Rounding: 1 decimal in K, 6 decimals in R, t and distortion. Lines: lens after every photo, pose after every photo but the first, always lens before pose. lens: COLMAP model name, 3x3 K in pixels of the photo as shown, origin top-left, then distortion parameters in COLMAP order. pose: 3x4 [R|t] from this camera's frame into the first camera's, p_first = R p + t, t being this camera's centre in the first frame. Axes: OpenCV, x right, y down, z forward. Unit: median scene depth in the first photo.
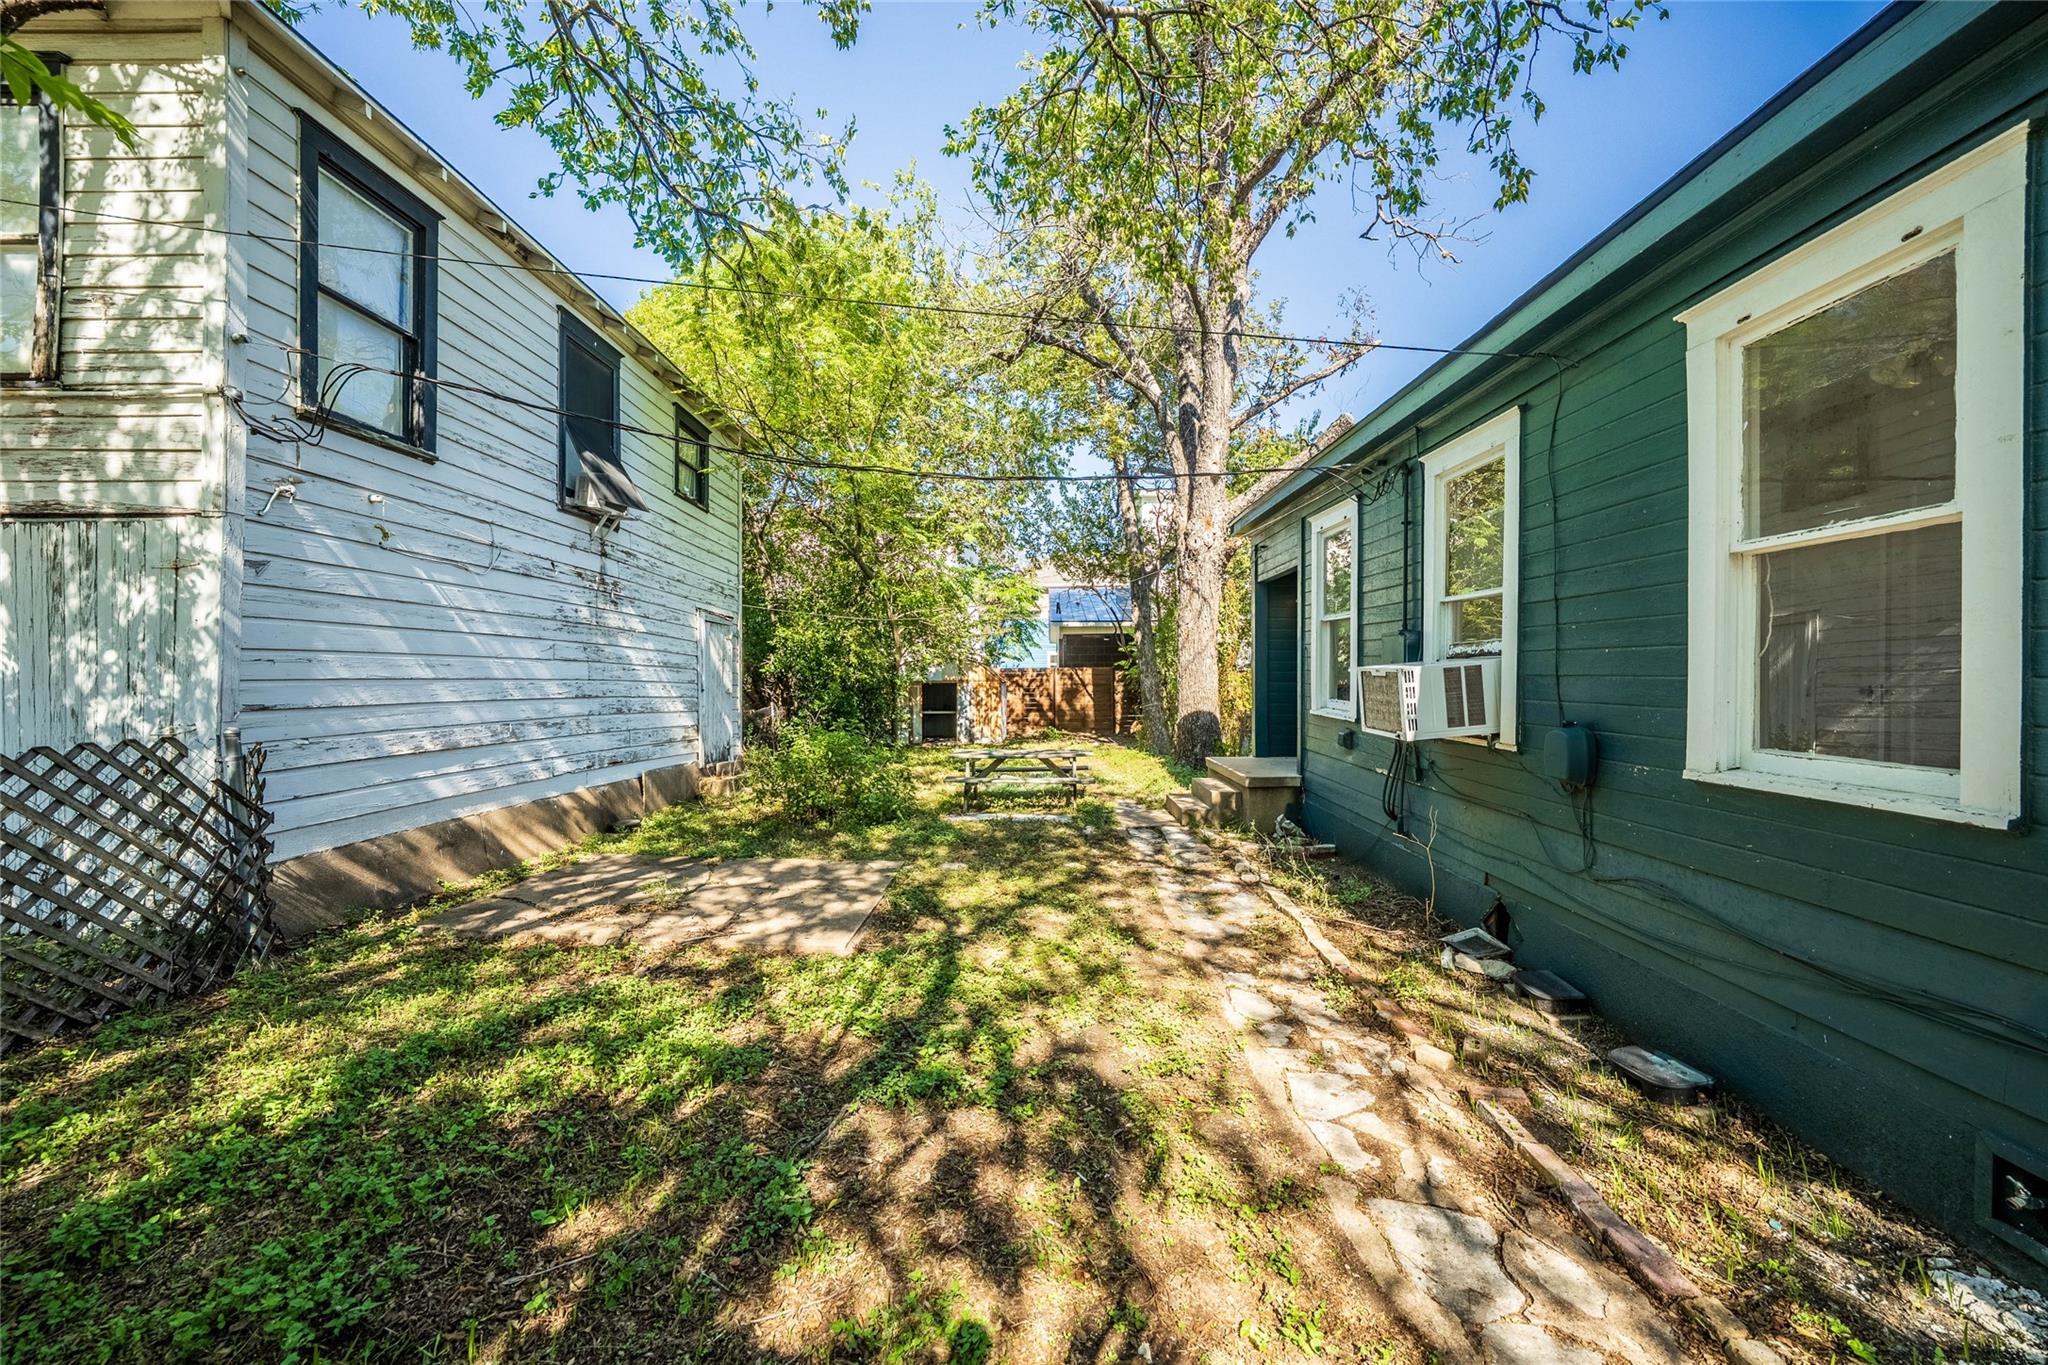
lens RADIAL K [[793.6, 0, 1014.4], [0, 793.6, 679.2], [0, 0, 1]] dist [0.002670, 0.000316]
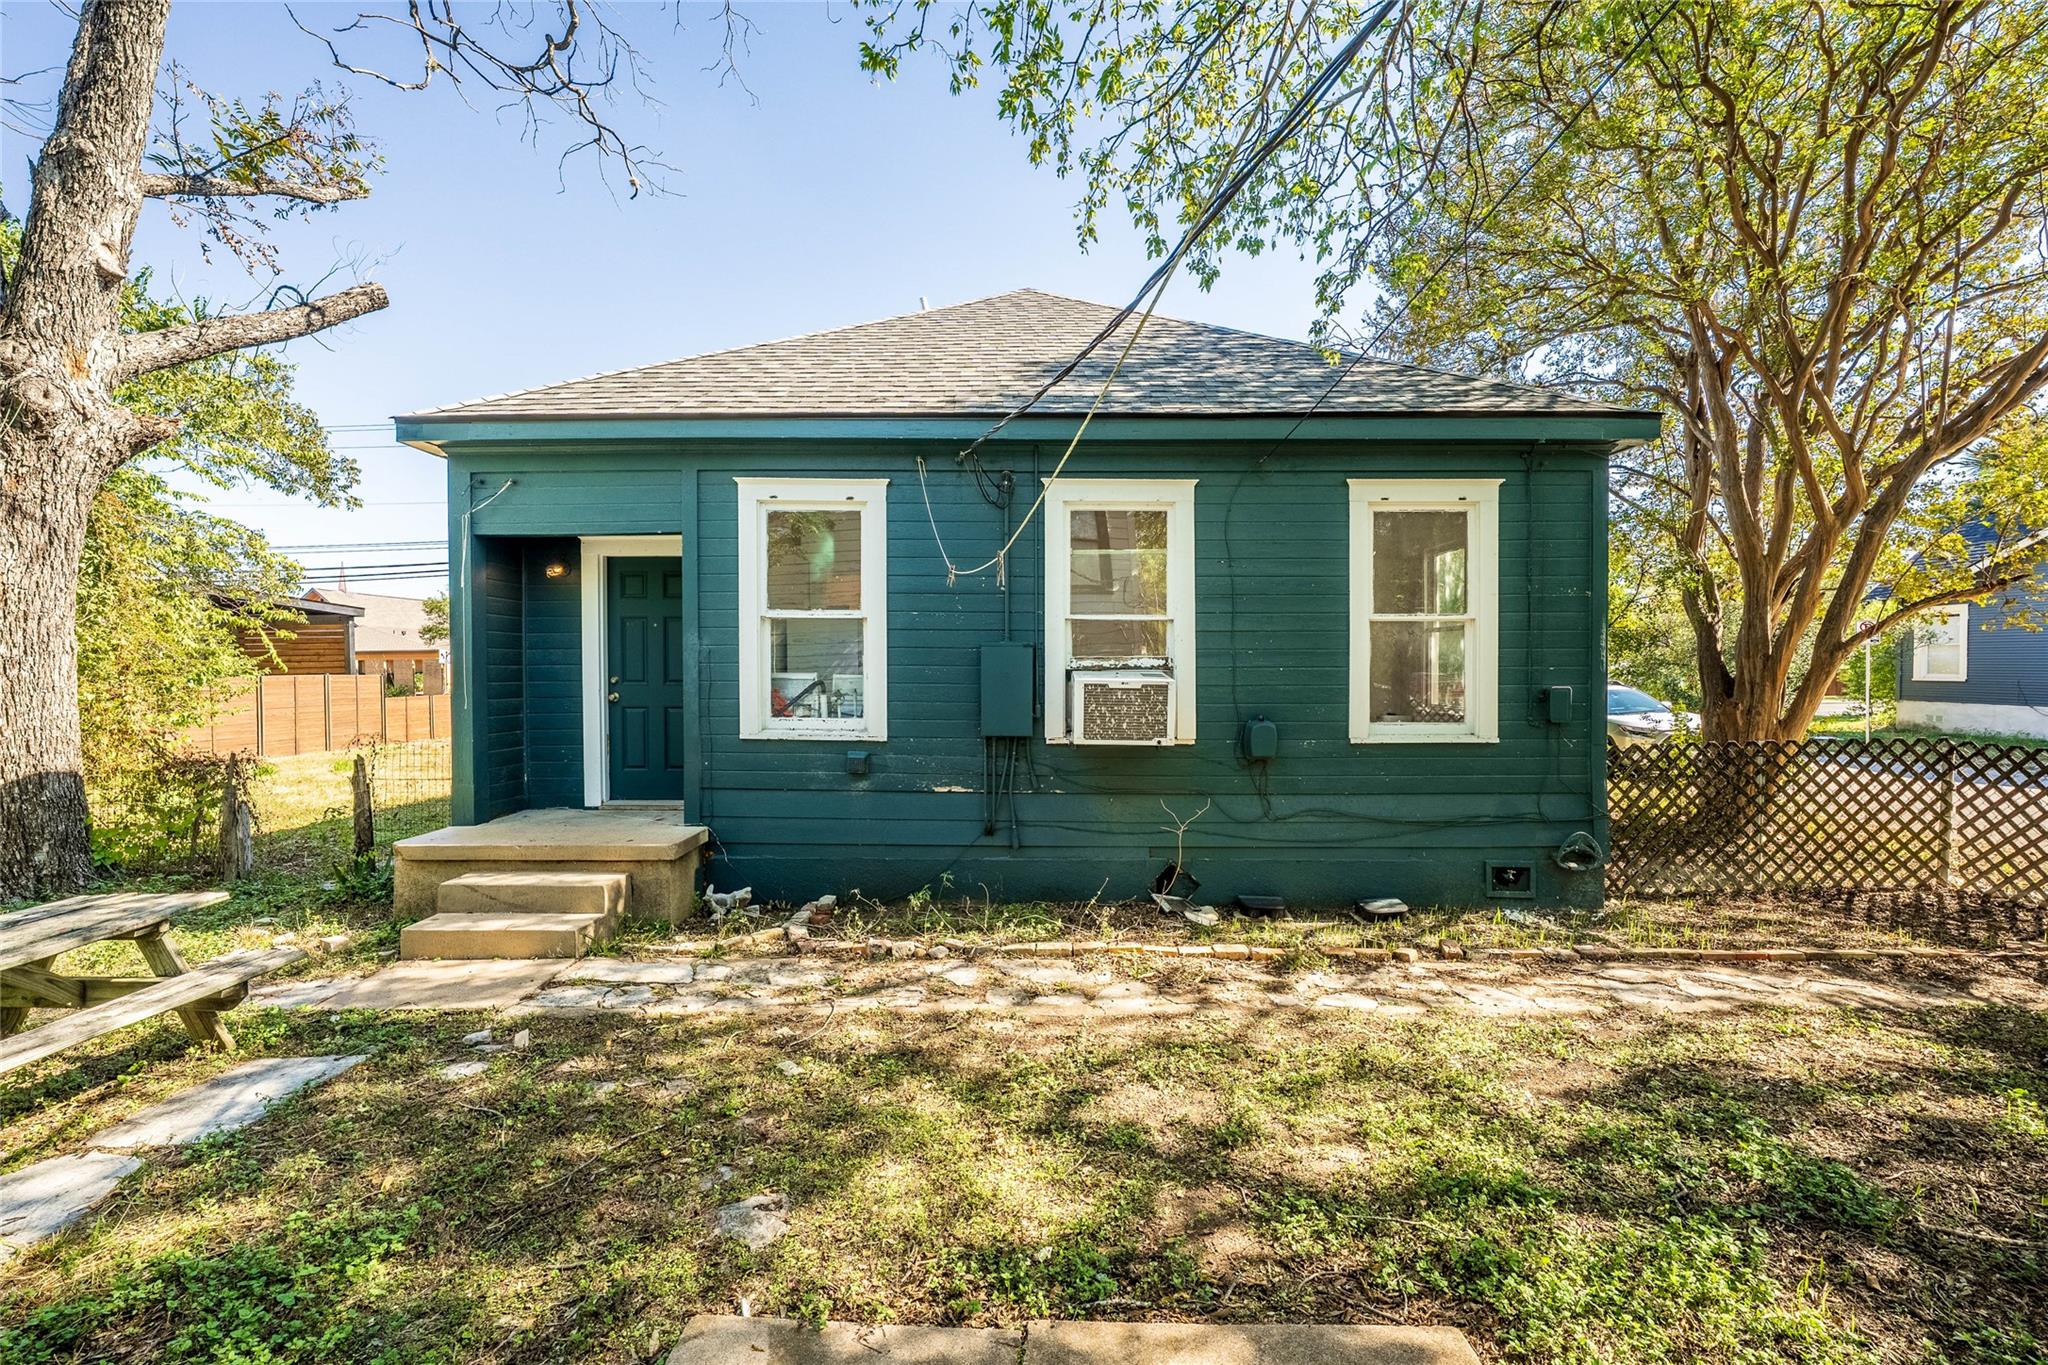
lens RADIAL K [[793.6, 0, 1011.1], [0, 793.6, 684.5], [0, 0, 1]] dist [0.002670, 0.000316]
pose [[-0.036681, 0.007431, 0.999299, -0.811898], [0.010754, 0.999917, -0.007041, -0.000849], [-0.999269, 0.010489, -0.036758, 1.662512]]
